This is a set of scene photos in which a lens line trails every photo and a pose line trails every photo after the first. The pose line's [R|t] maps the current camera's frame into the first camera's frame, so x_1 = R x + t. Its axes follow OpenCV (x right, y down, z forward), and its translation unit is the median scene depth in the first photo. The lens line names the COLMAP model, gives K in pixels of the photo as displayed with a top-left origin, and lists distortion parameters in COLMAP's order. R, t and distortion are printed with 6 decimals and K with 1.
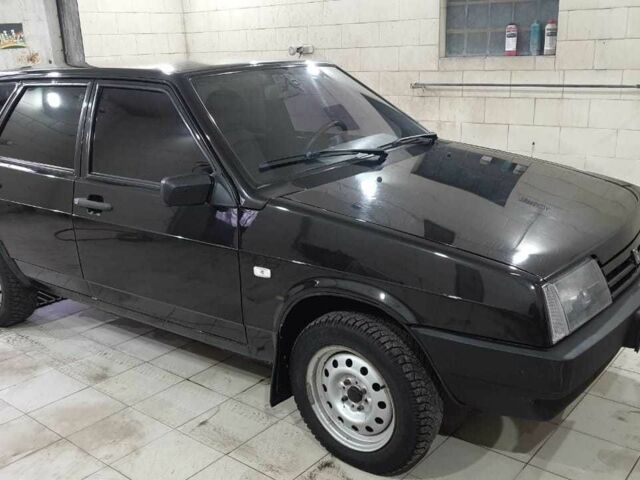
lens RADIAL K [[666.9, 0, 320.0], [0, 666.9, 240.0], [0, 0, 1]] dist [0.138518, -0.300183]
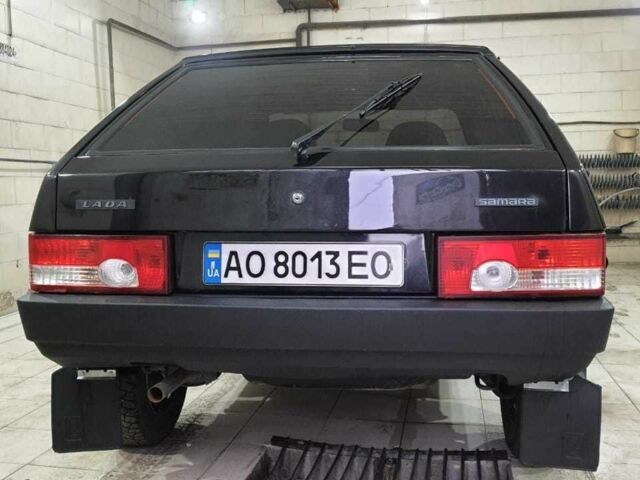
lens RADIAL K [[666.9, 0, 320.0], [0, 666.9, 240.0], [0, 0, 1]] dist [0.138518, -0.300183]
pose [[-0.501036, -0.027922, 0.864976, -0.675358], [0.269330, 0.944815, 0.186509, -0.170175], [-0.822450, 0.326411, -0.465867, 1.046545]]
